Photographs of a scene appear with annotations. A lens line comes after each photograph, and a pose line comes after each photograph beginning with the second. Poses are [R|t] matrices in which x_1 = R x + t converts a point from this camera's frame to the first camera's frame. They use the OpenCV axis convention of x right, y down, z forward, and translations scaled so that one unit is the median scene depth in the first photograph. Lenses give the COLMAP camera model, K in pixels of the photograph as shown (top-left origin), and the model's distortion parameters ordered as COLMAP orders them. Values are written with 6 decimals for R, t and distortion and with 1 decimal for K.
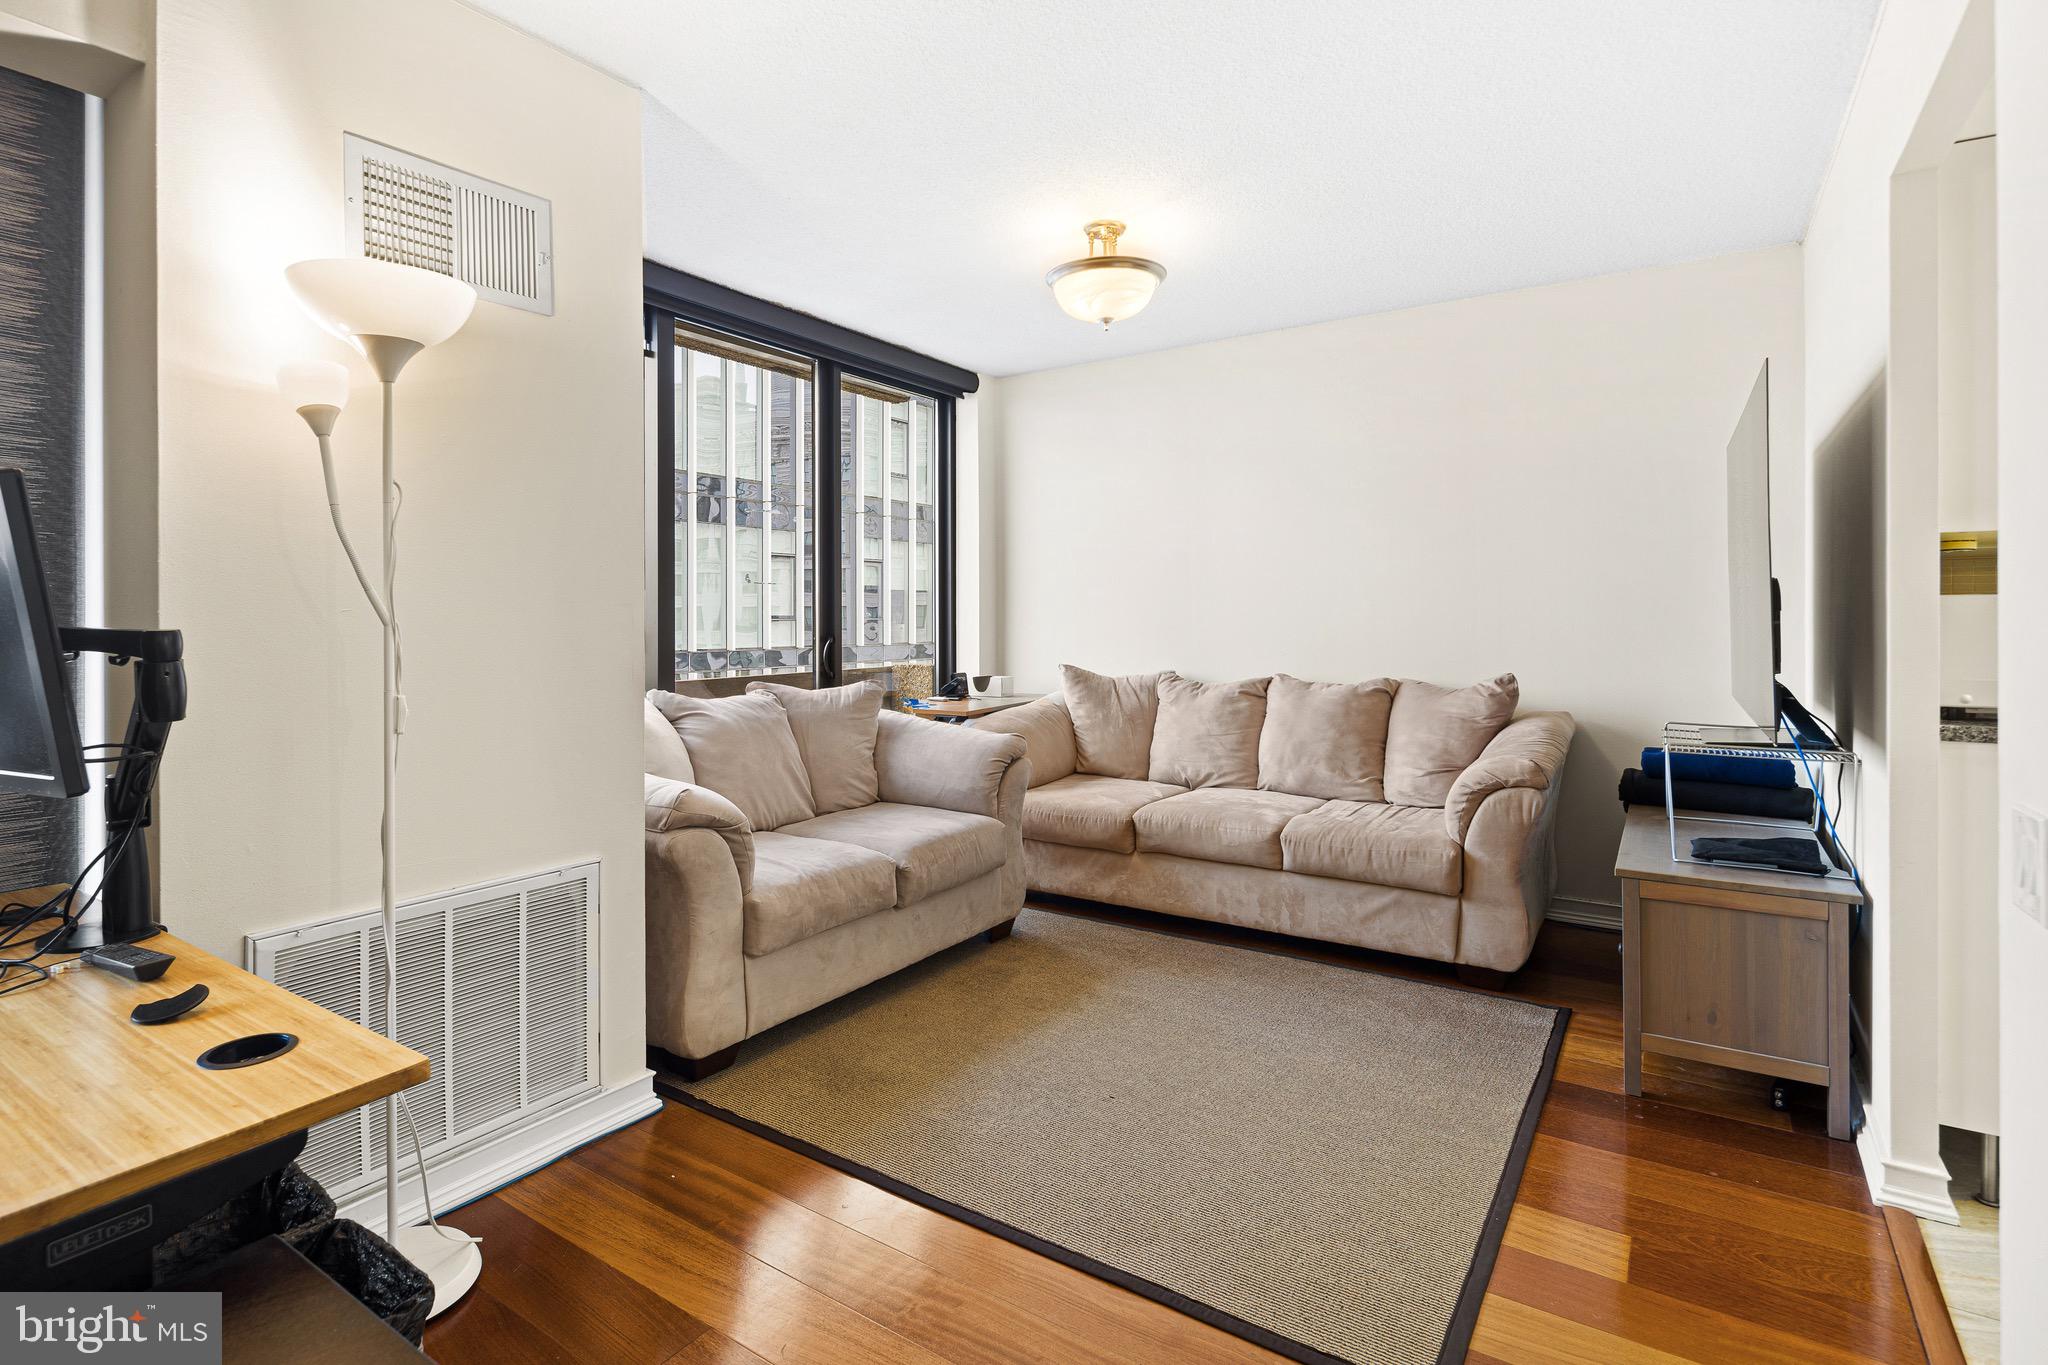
lens RADIAL K [[995.3, 0, 1020.6], [0, 995.3, 611.8], [0, 0, 1]] dist [0.004994, -0.004792]
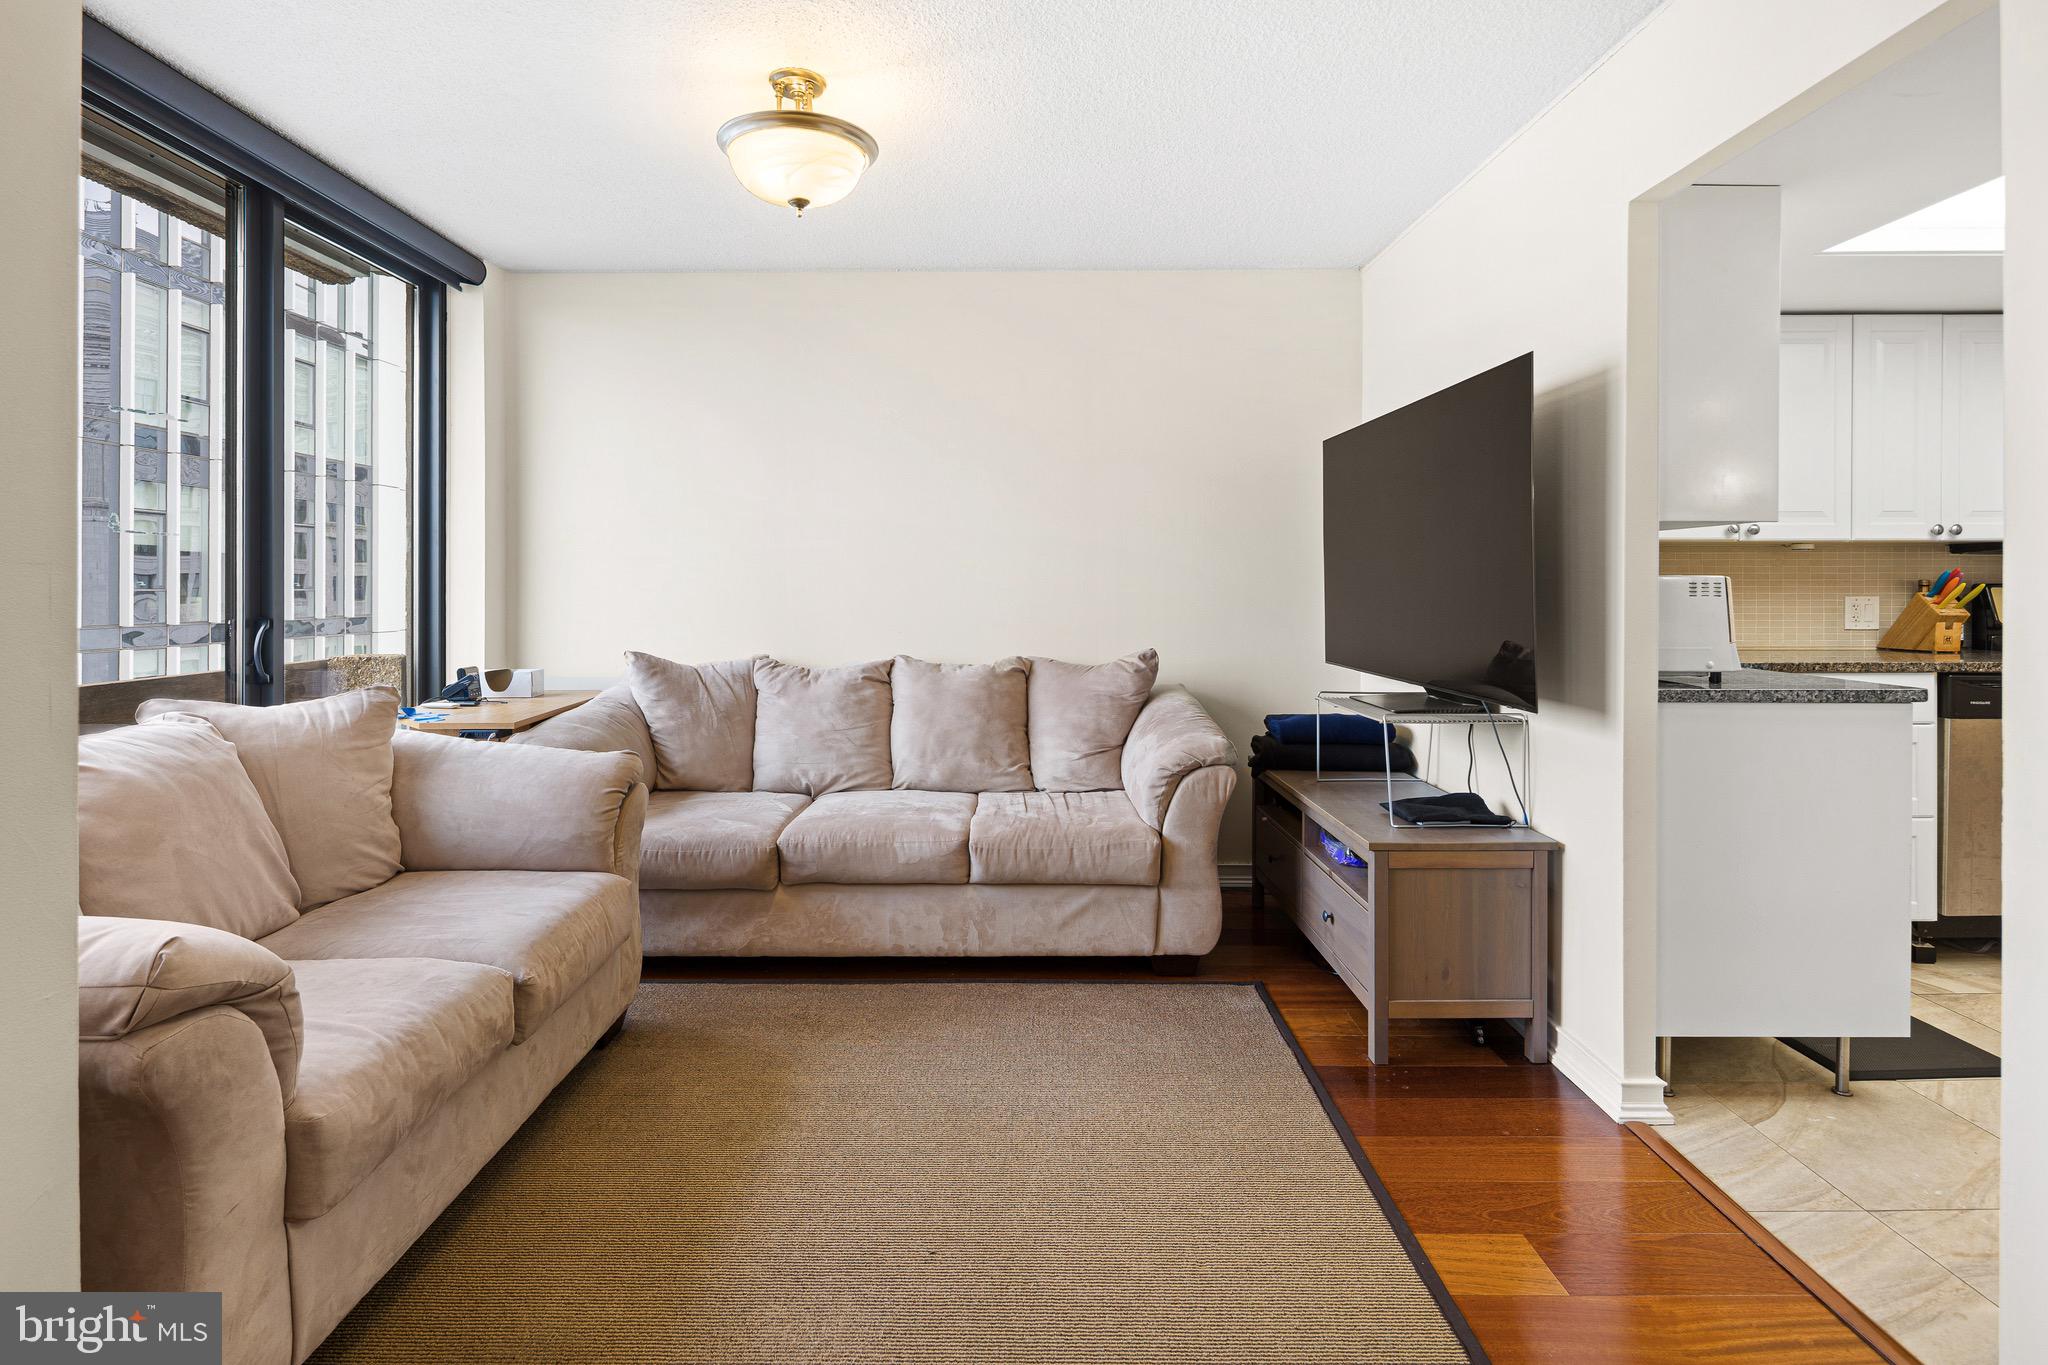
lens RADIAL K [[995.3, 0, 1008.9], [0, 995.3, 587.9], [0, 0, 1]] dist [0.004994, -0.004792]
pose [[0.835799, 0.004737, 0.549015, -0.195279], [-0.006422, 0.999979, 0.001147, 0.000661], [-0.548998, -0.004484, 0.835812, 0.269574]]
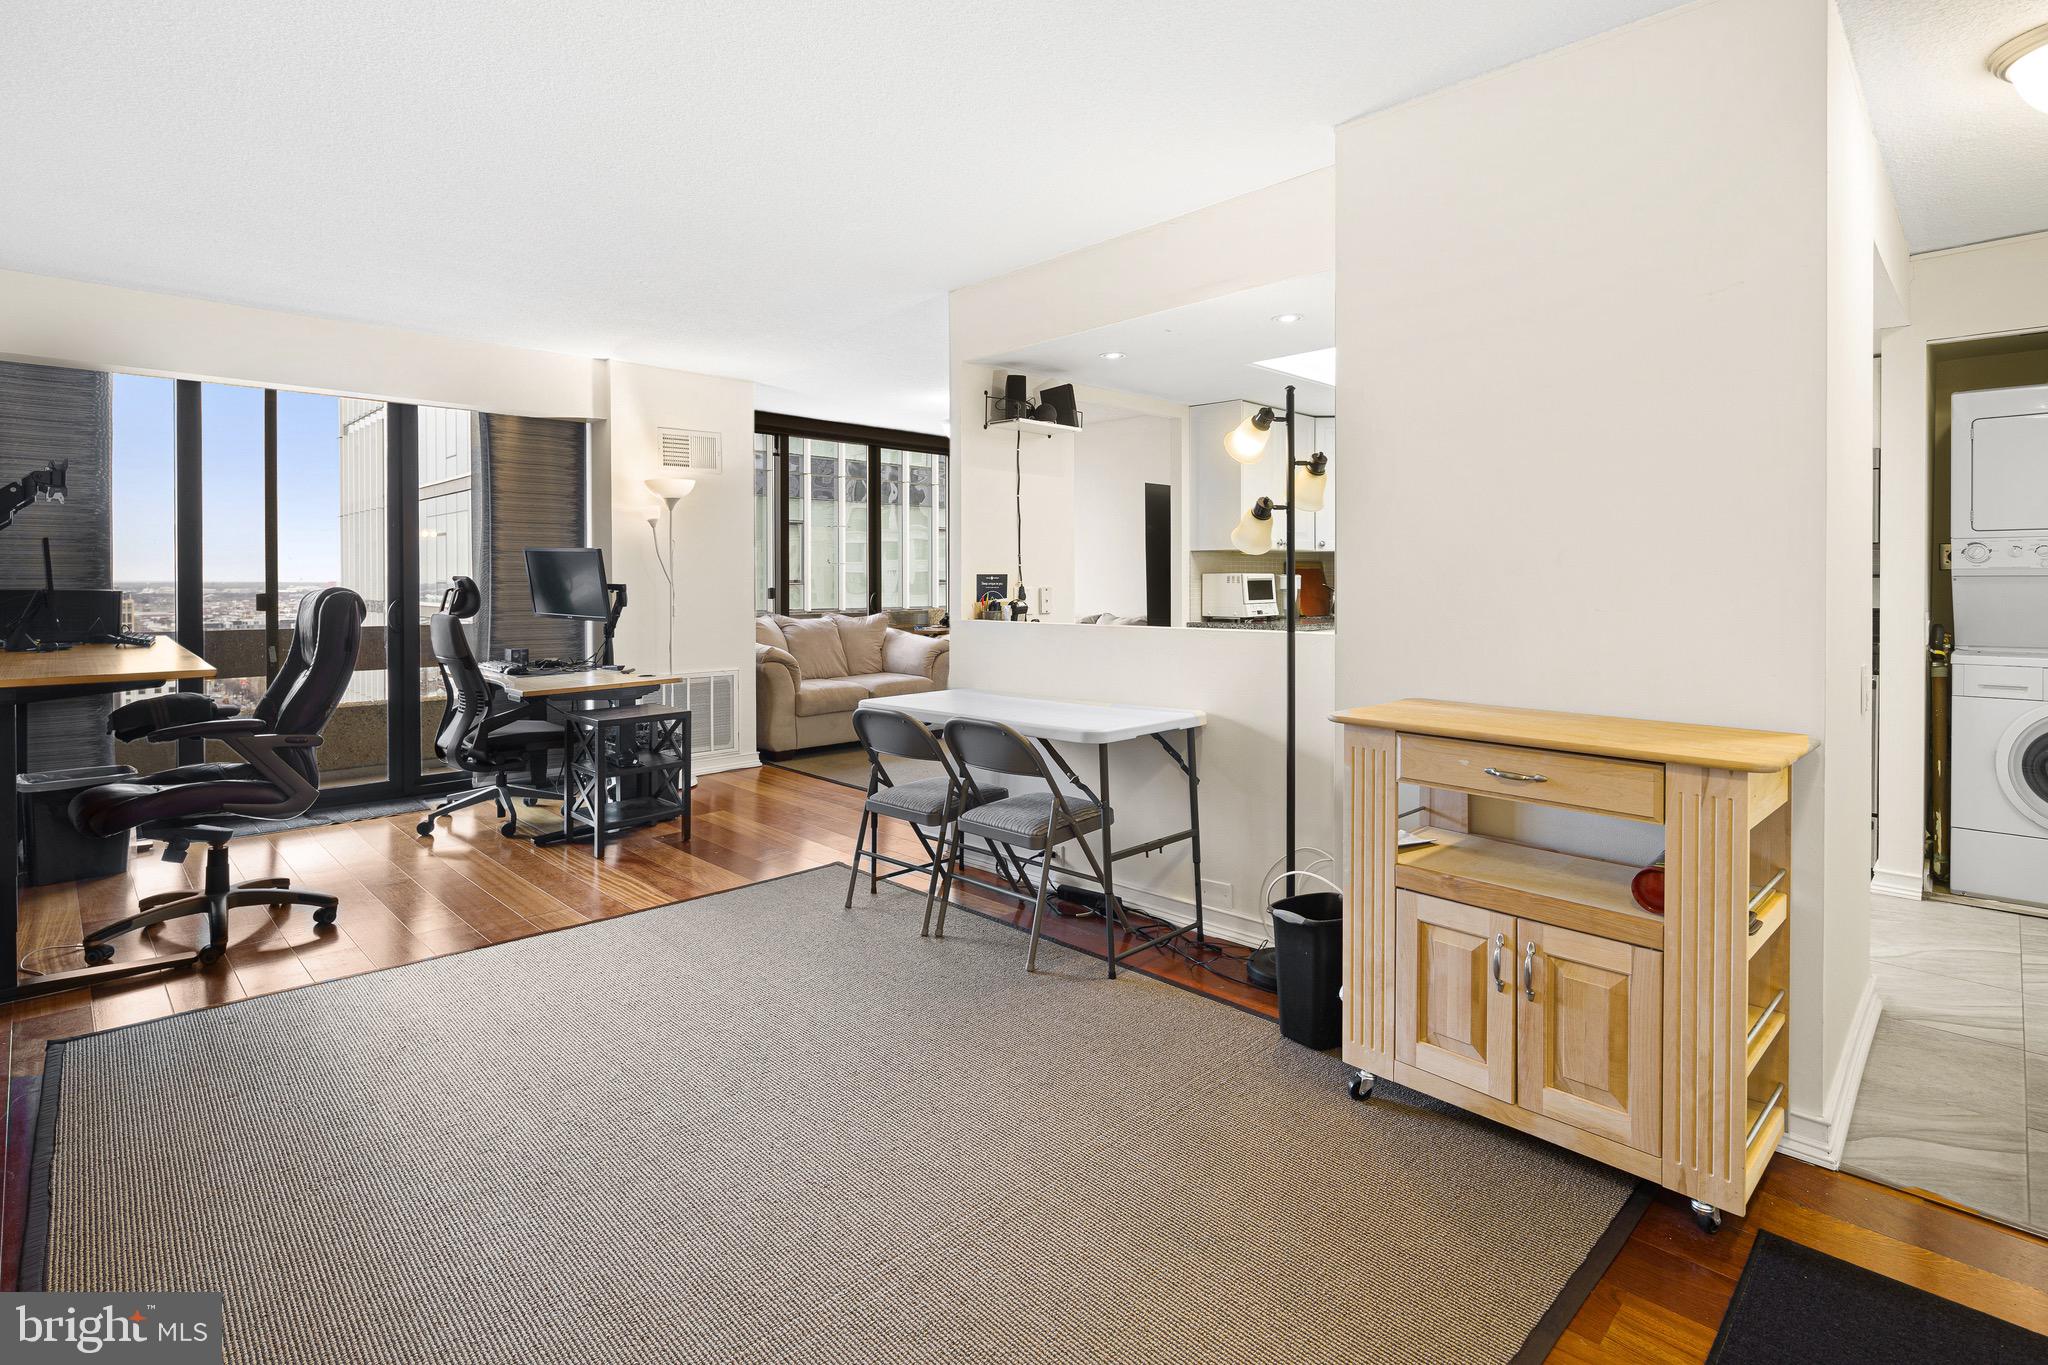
lens RADIAL K [[995.3, 0, 992.0], [0, 995.3, 593.0], [0, 0, 1]] dist [0.004994, -0.004792]
pose [[0.972843, 0.003387, -0.231442, 0.618968], [0.000826, 0.999836, 0.018106, -0.008097], [0.231466, -0.017805, 0.972680, -1.044608]]
